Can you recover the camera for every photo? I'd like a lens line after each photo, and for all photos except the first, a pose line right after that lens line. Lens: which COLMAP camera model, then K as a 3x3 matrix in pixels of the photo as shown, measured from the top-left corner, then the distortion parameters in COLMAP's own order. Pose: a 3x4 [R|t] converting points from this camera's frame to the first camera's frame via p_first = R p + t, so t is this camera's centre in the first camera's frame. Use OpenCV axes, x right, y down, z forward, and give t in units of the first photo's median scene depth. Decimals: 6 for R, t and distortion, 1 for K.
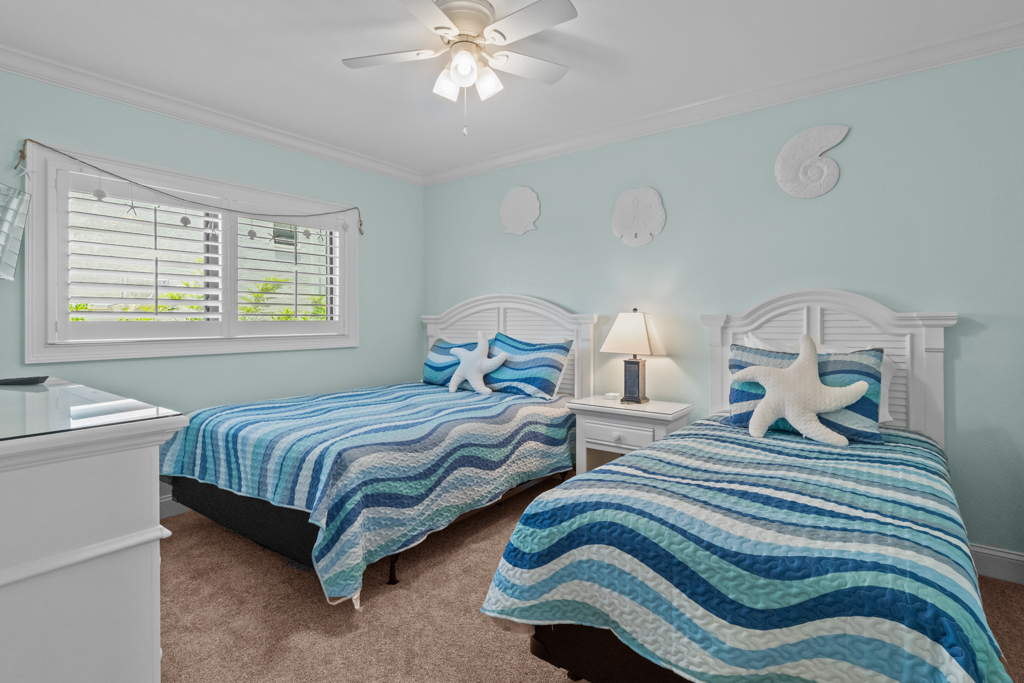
lens RADIAL K [[496.3, 0, 498.3], [0, 496.3, 328.5], [0, 0, 1]] dist [-0.001169, 0.000590]
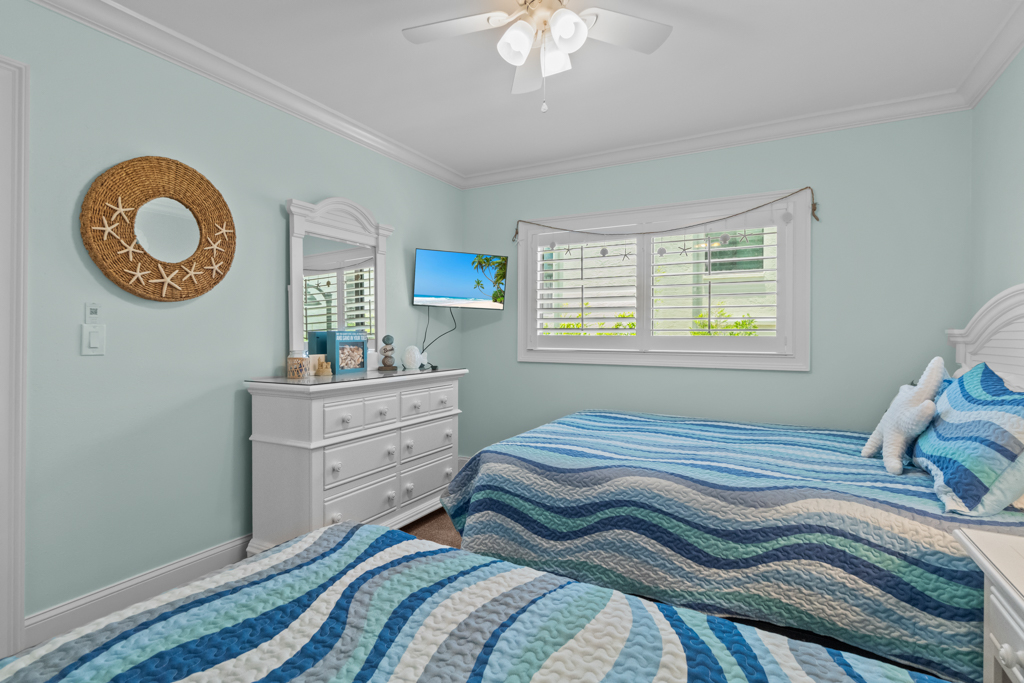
lens RADIAL K [[507.4, 0, 499.8], [0, 507.4, 340.8], [0, 0, 1]] dist [0.001165, 0.000571]
pose [[0.160924, 0.016927, -0.986822, 0.539529], [-0.021650, 0.999673, 0.013617, -0.013441], [0.986729, 0.019174, 0.161238, 0.554855]]
